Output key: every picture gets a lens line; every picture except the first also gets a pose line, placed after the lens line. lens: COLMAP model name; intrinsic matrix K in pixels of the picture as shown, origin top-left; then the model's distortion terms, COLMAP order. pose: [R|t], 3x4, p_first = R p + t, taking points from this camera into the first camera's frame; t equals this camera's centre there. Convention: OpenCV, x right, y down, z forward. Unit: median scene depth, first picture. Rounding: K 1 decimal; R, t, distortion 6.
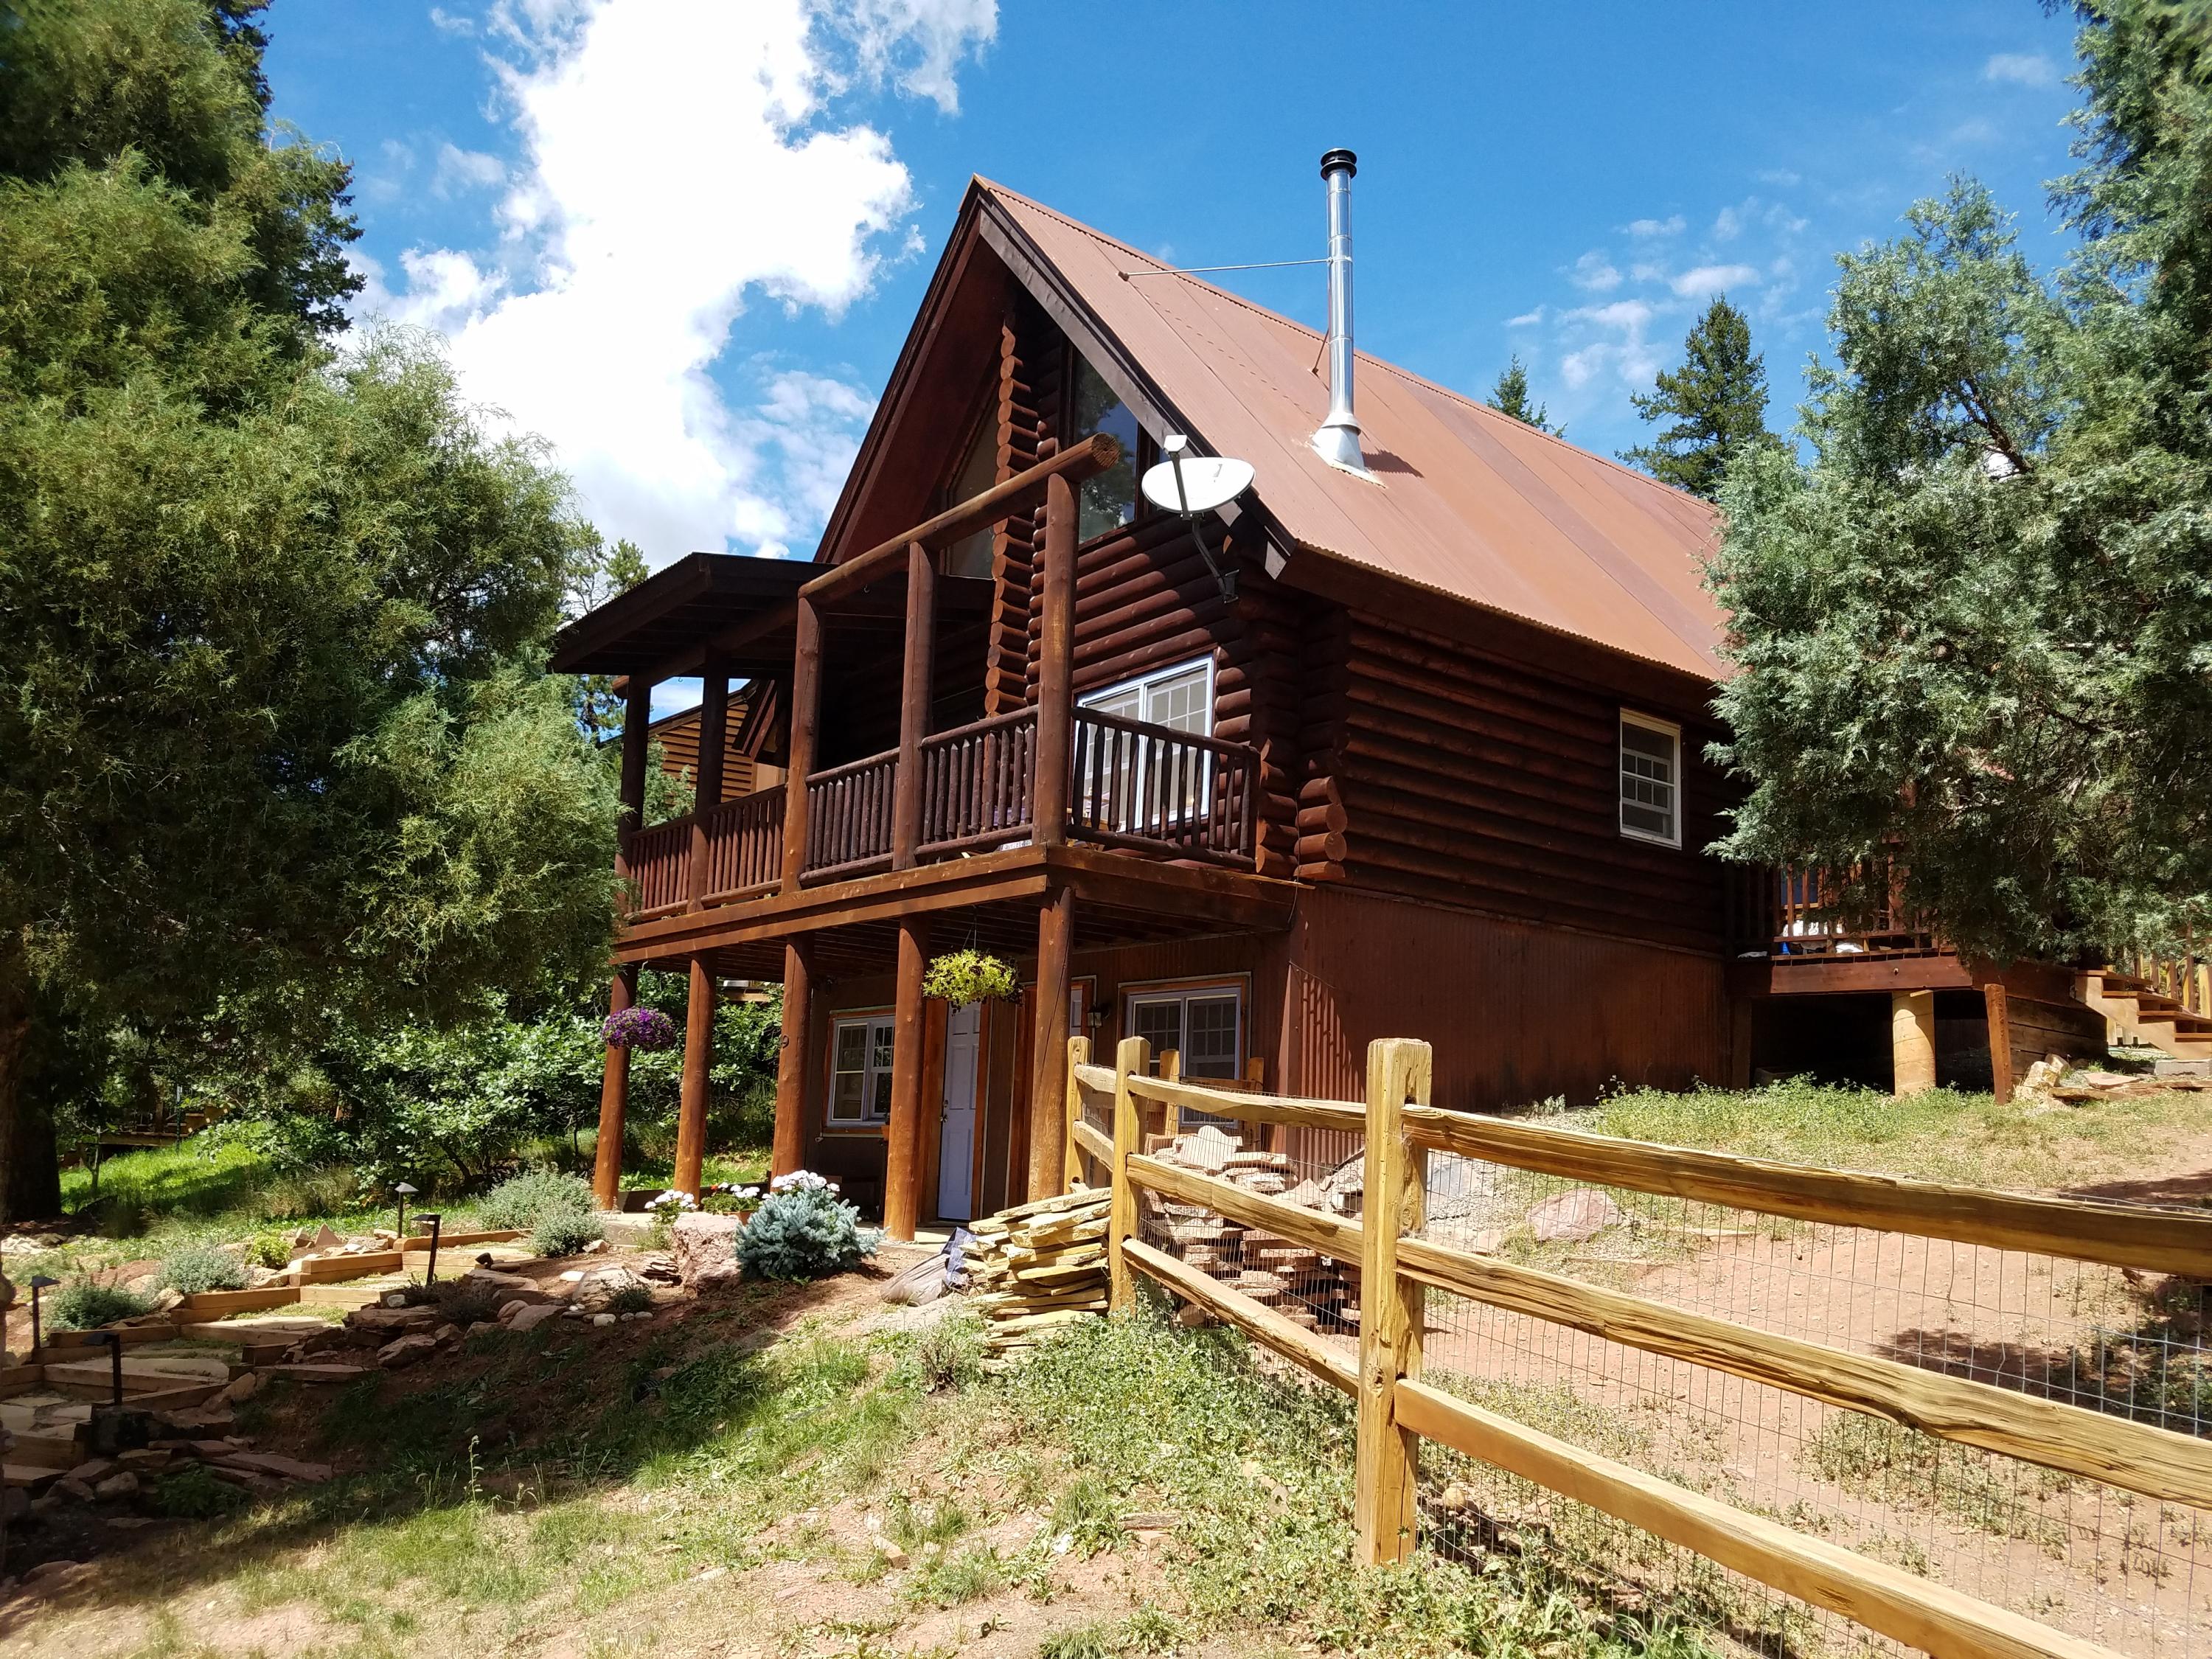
lens RADIAL K [[1719.2, 0, 1105.1], [0, 1719.2, 838.0], [0, 0, 1]] dist [0.011585, 0.003810]
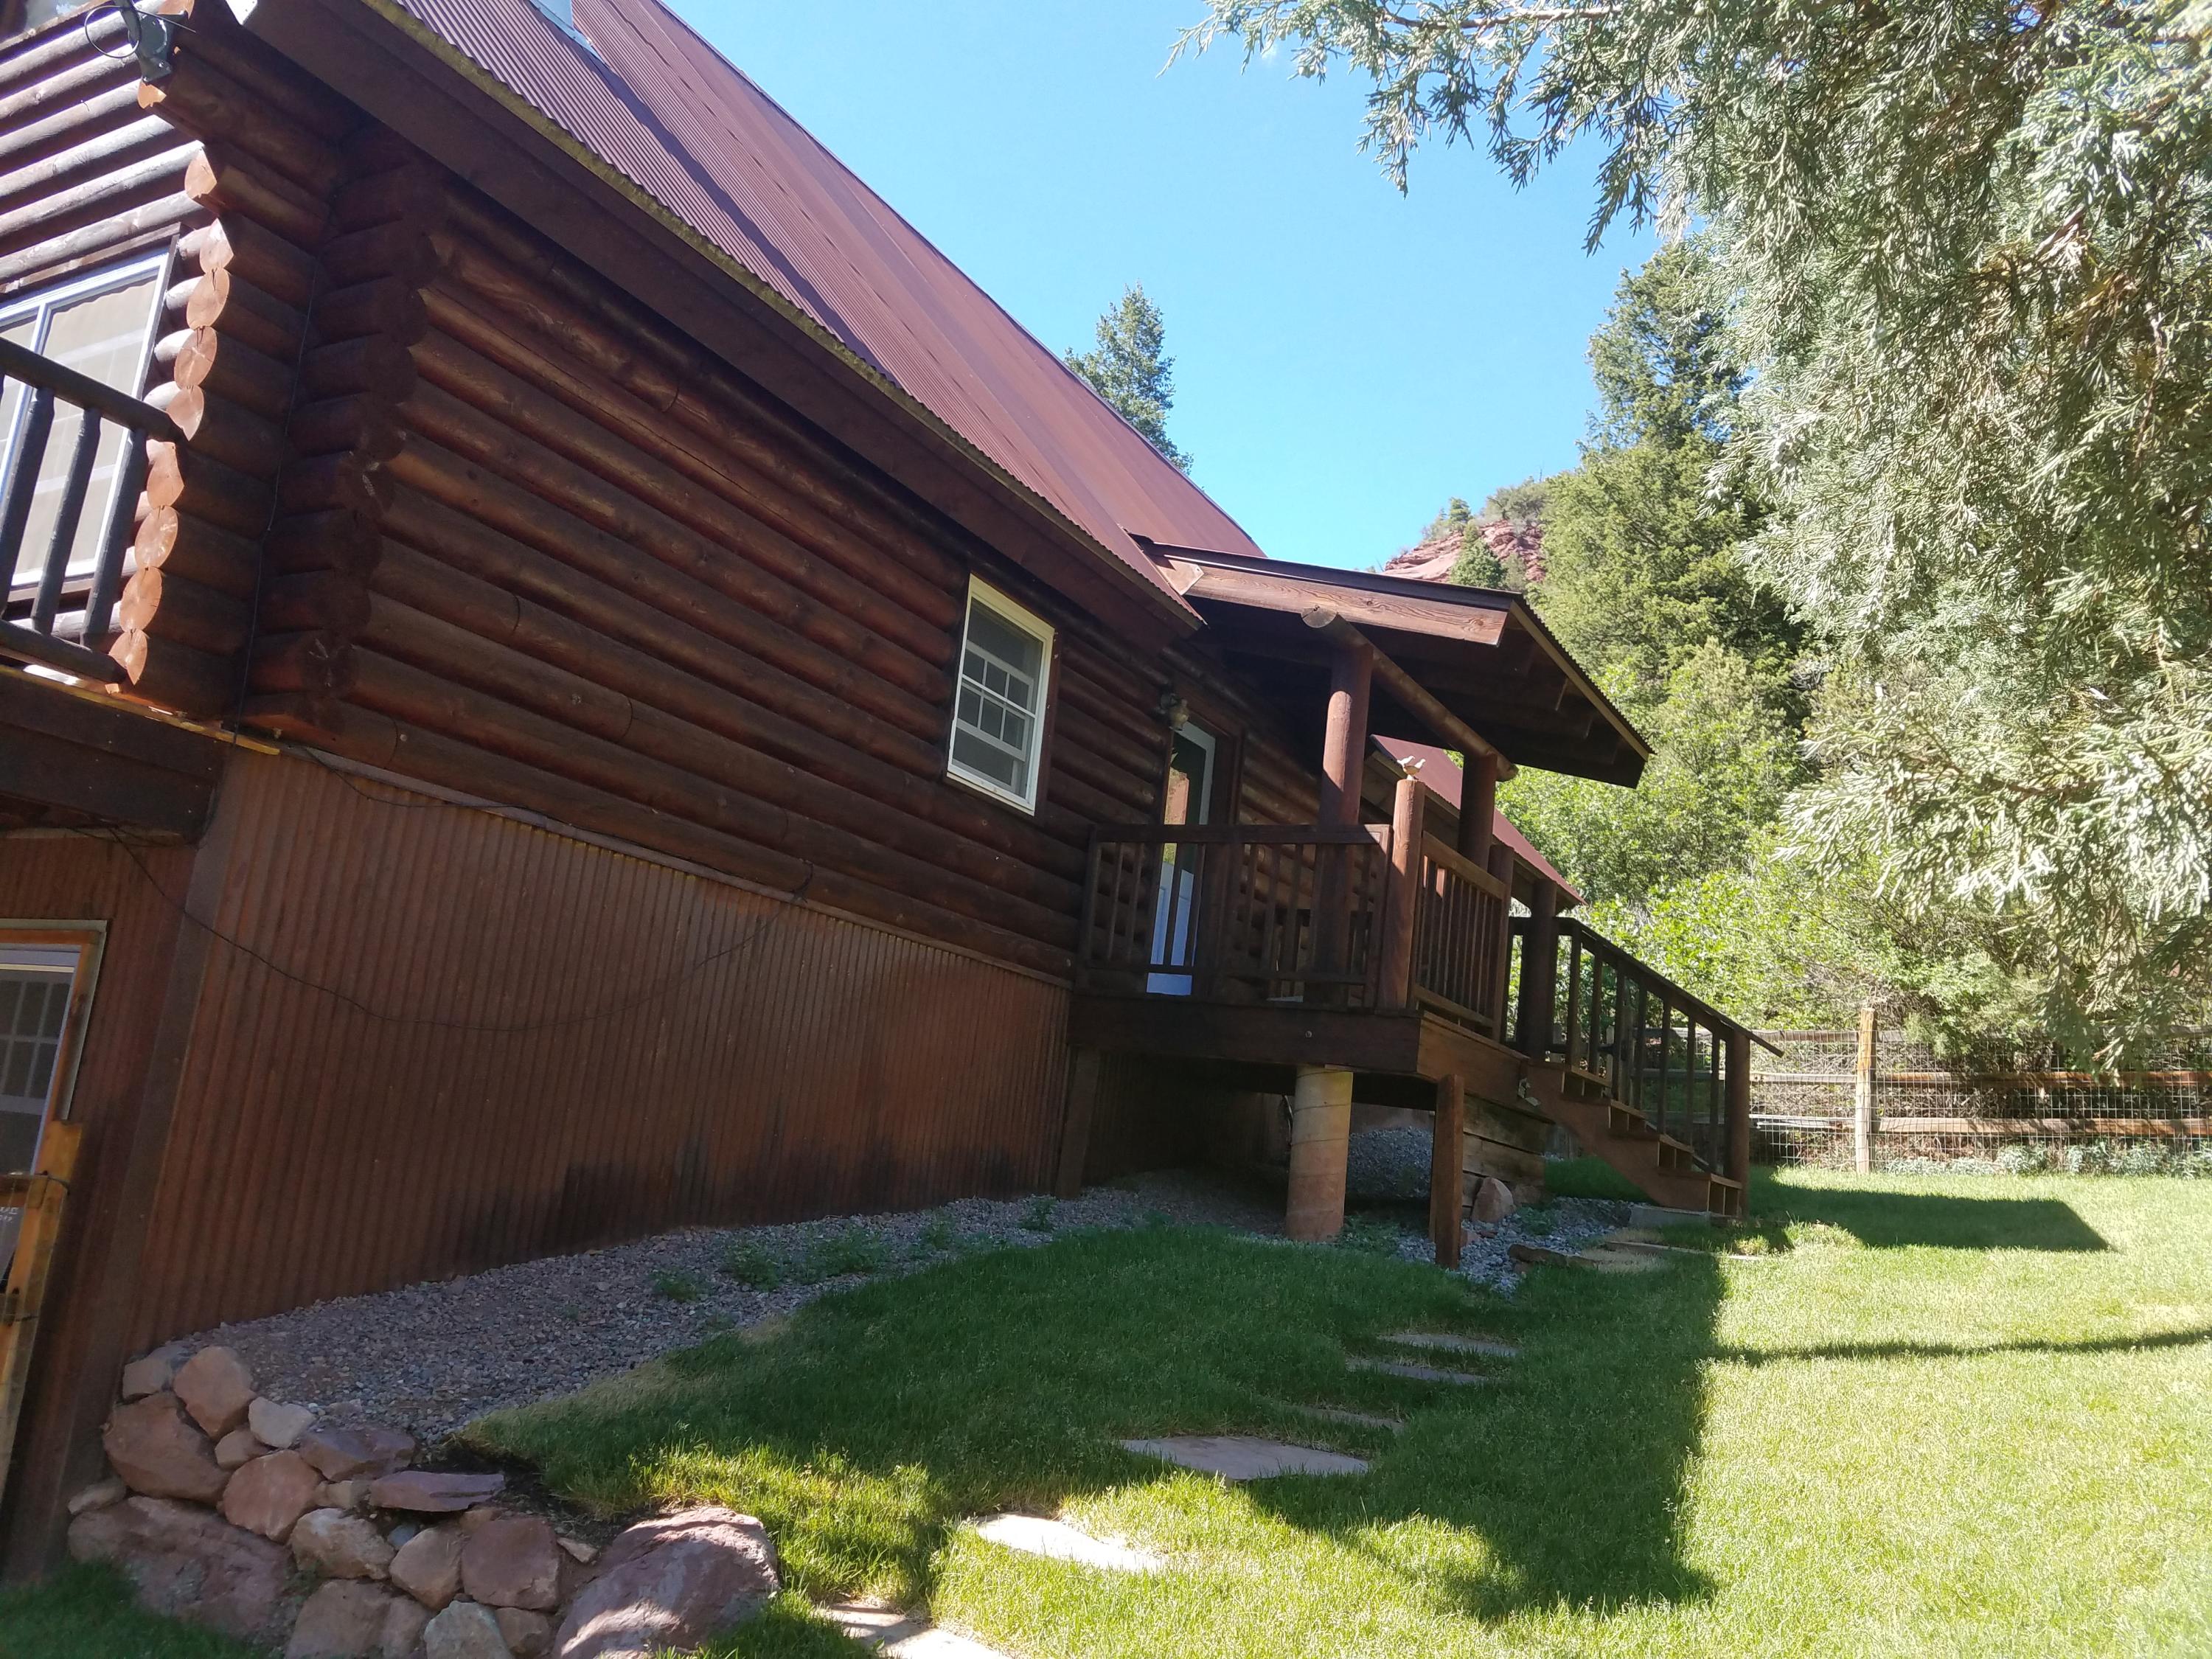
lens RADIAL K [[1719.2, 0, 1102.0], [0, 1719.2, 832.0], [0, 0, 1]] dist [0.011585, 0.003810]
pose [[0.926337, 0.124385, 0.355566, 0.125027], [-0.120186, 0.992170, -0.033968, 0.033759], [-0.357008, -0.011268, 0.934034, 0.373471]]
